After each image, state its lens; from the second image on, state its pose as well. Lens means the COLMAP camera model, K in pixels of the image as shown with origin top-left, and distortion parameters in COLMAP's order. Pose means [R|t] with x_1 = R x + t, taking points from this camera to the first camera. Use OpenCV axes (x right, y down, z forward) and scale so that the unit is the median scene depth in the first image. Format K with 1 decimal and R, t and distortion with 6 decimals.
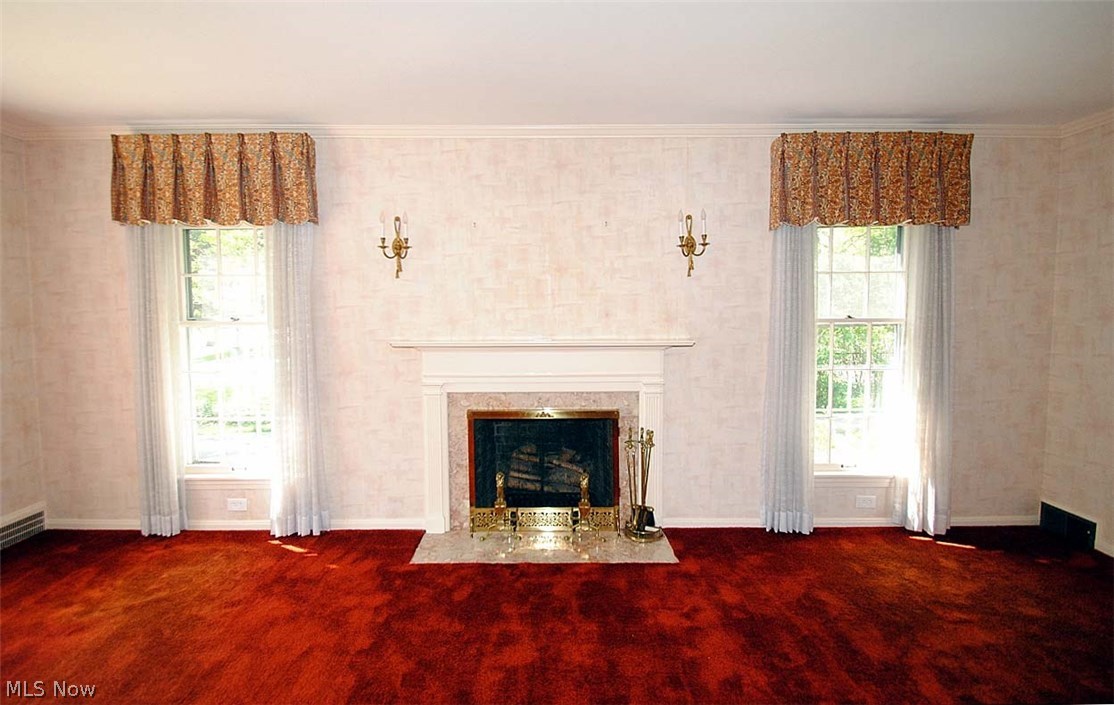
lens RADIAL K [[483.6, 0, 553.7], [0, 483.6, 332.9], [0, 0, 1]] dist [0.000804, 0.000006]
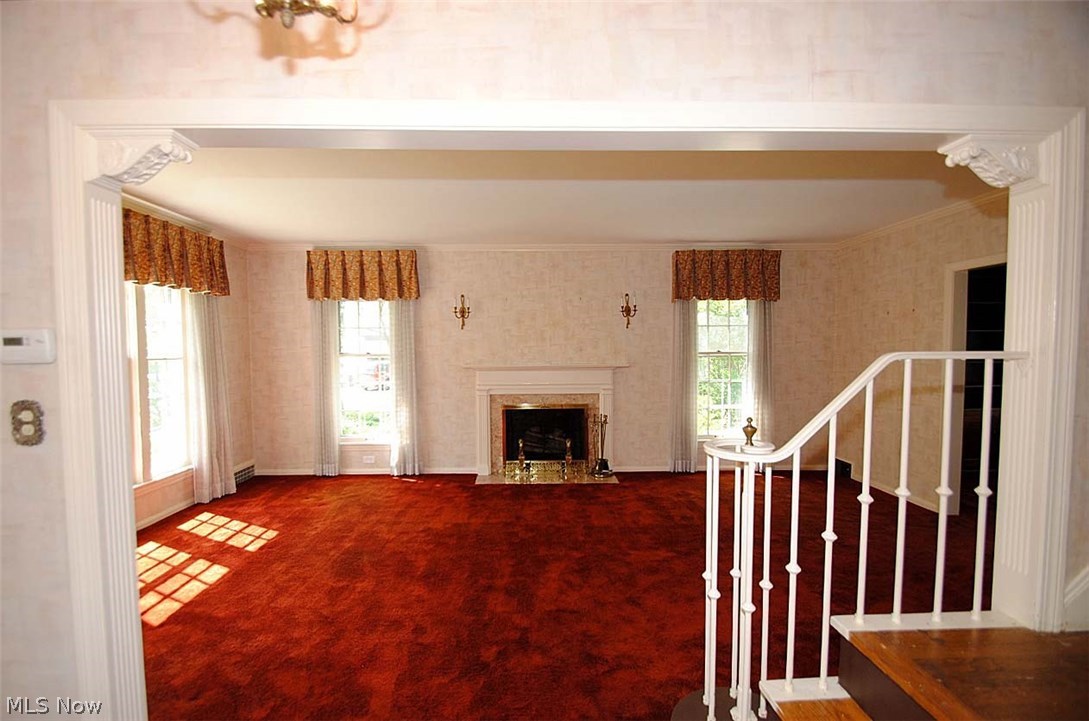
lens RADIAL K [[468.7, 0, 542.9], [0, 468.7, 366.5], [0, 0, 1]] dist [0.000244, -0.011034]
pose [[0.999680, -0.002770, 0.025160, -0.072496], [0.002975, 0.999963, -0.008113, 0.036512], [-0.025136, 0.008185, 0.999651, -0.711715]]
